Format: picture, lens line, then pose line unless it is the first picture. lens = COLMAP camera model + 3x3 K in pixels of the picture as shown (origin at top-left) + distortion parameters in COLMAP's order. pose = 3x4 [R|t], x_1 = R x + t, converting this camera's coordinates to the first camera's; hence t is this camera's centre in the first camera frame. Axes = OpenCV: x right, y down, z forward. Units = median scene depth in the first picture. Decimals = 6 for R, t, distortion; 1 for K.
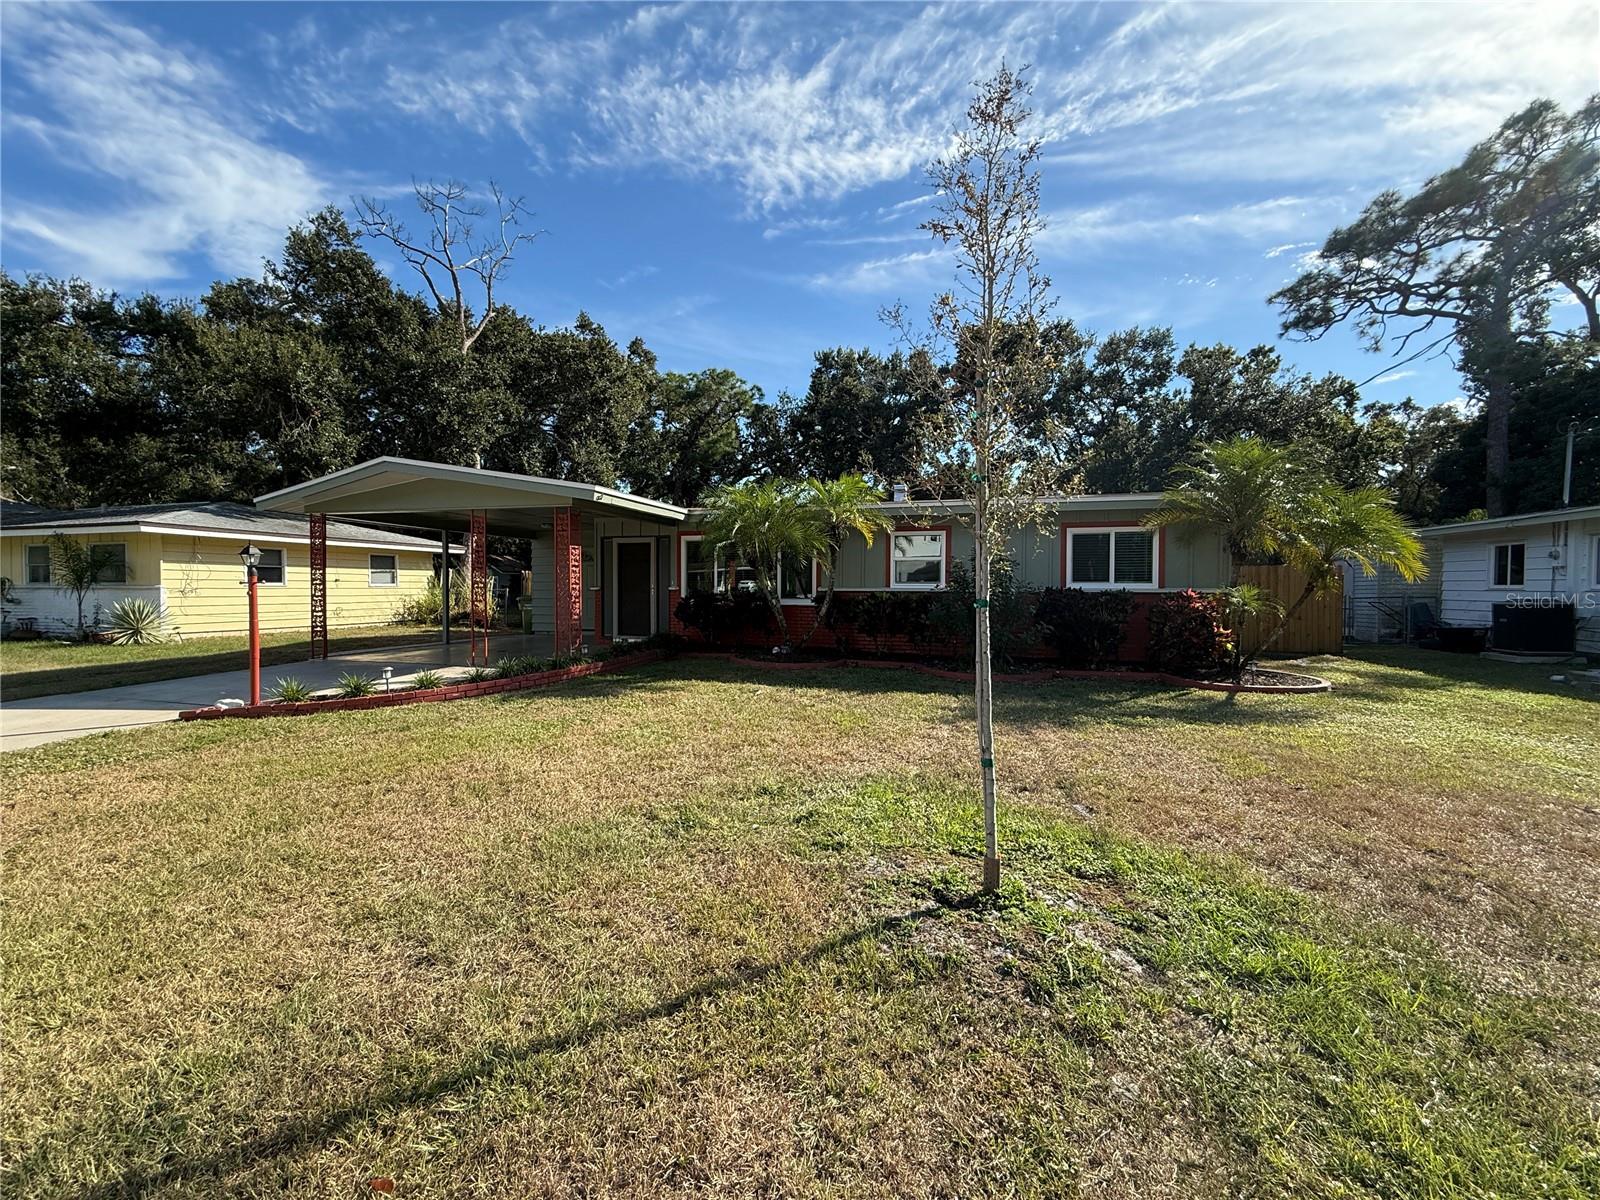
lens RADIAL K [[636.3, 0, 806.5], [0, 636.3, 598.3], [0, 0, 1]] dist [0.002090, 0.000243]
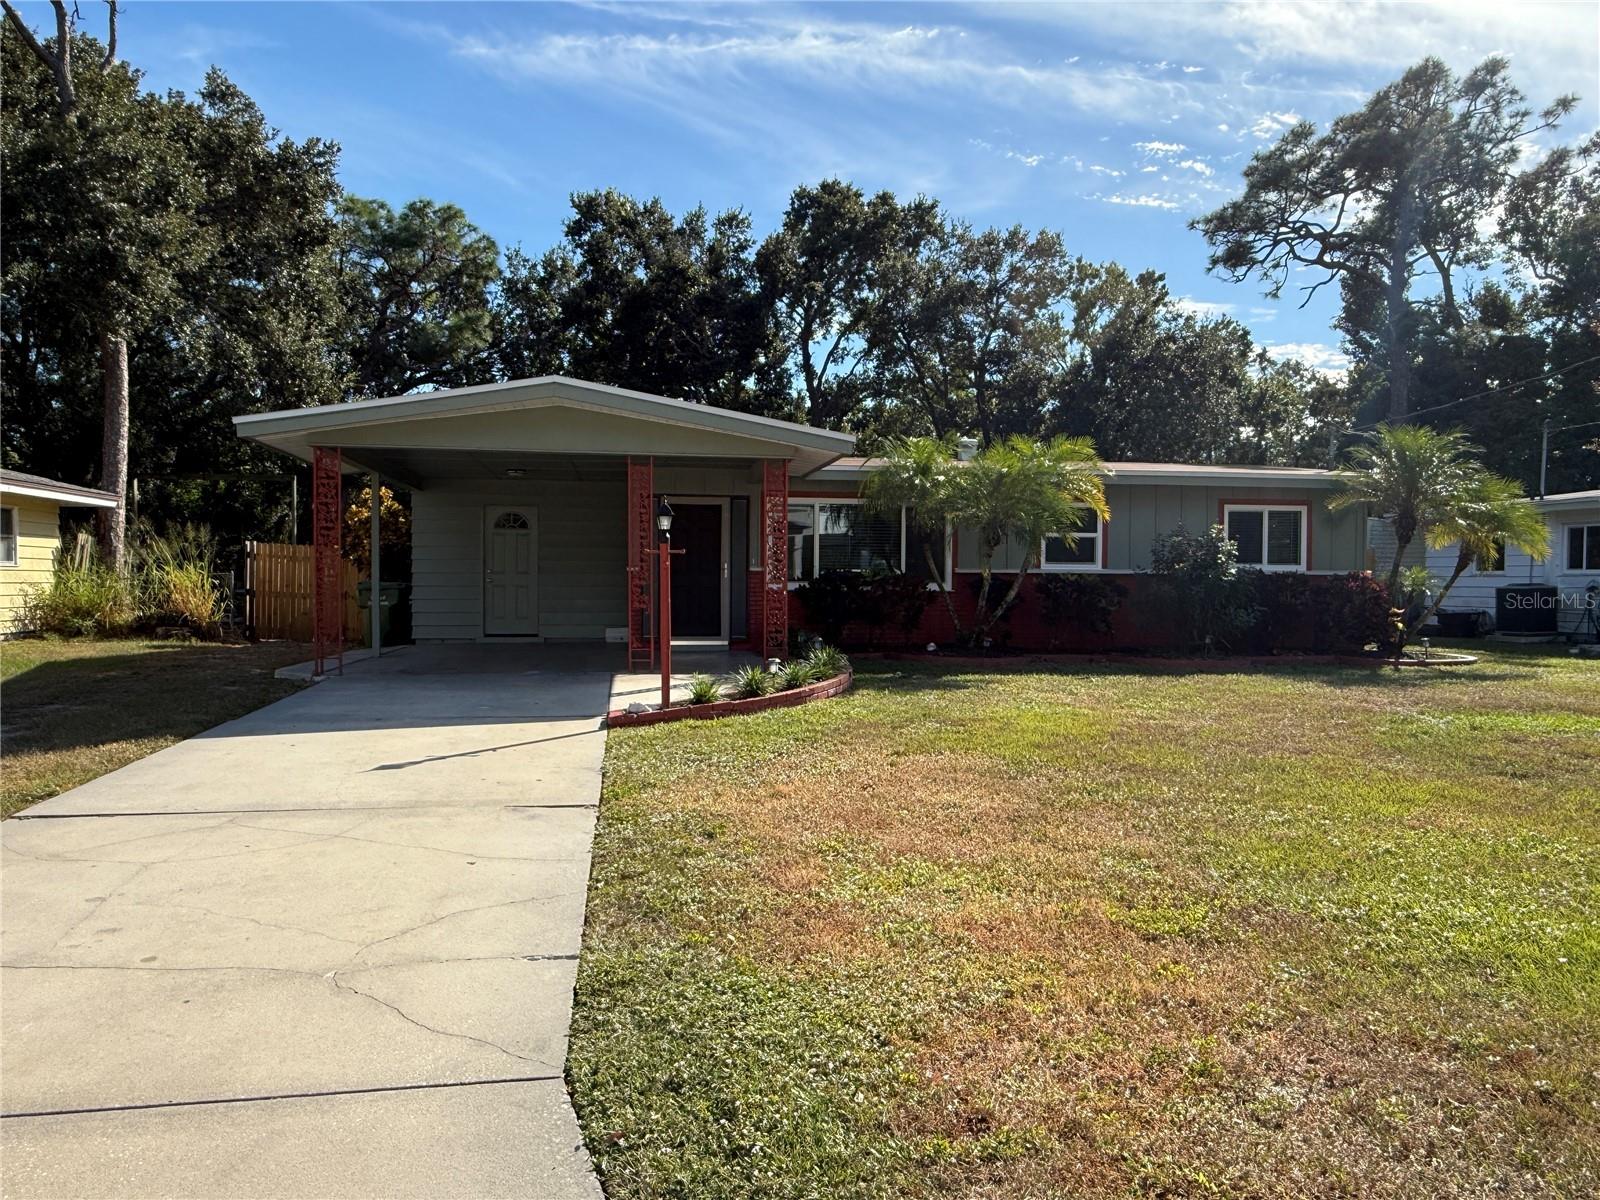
lens RADIAL K [[1103.1, 0, 798.5], [0, 1103.1, 596.0], [0, 0, 1]] dist [0.007760, -0.002654]
pose [[0.909442, -0.004374, 0.415809, -0.327977], [0.006196, 0.999976, -0.003031, 0.009101], [-0.415786, 0.005333, 0.909447, -0.075984]]
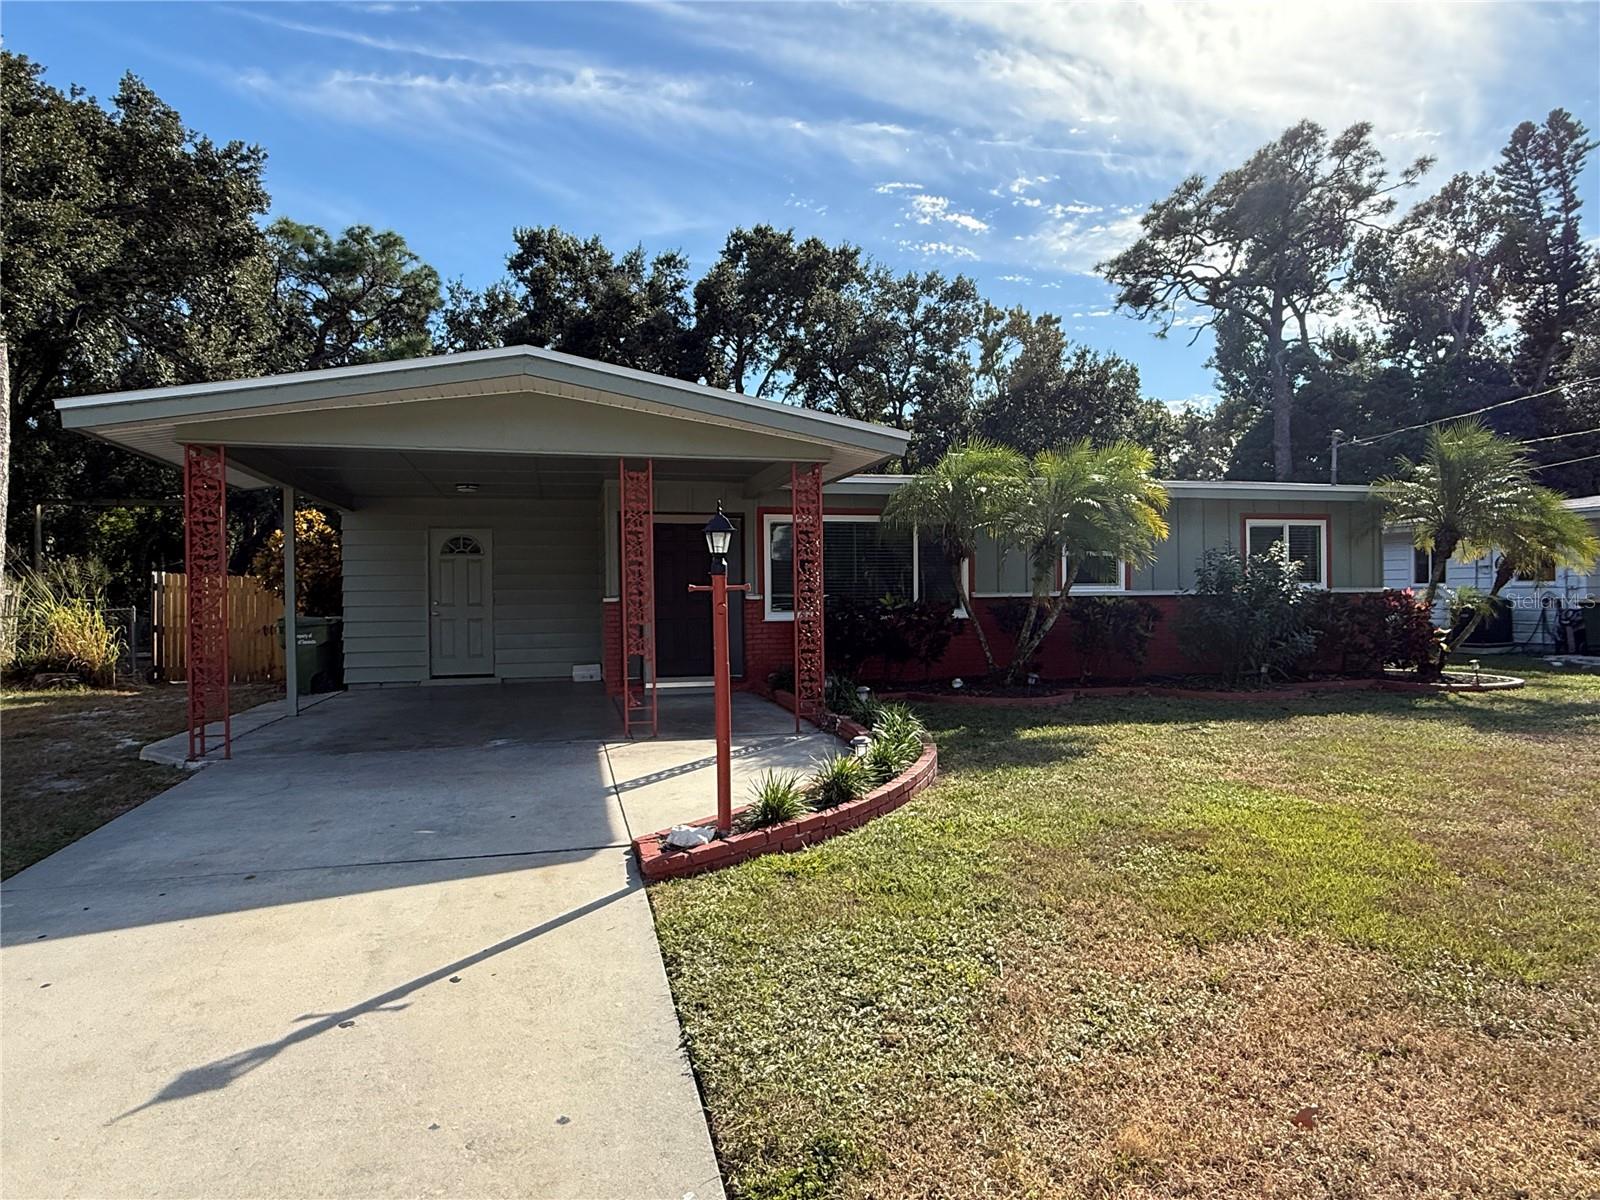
lens RADIAL K [[948.0, 0, 799.7], [0, 948.0, 594.7], [0, 0, 1]] dist [0.005184, 0.004895]
pose [[0.866587, -0.012741, 0.498863, -0.304456], [0.024017, 0.999580, -0.016191, -0.000579], [-0.498447, 0.026012, 0.866530, 0.074142]]
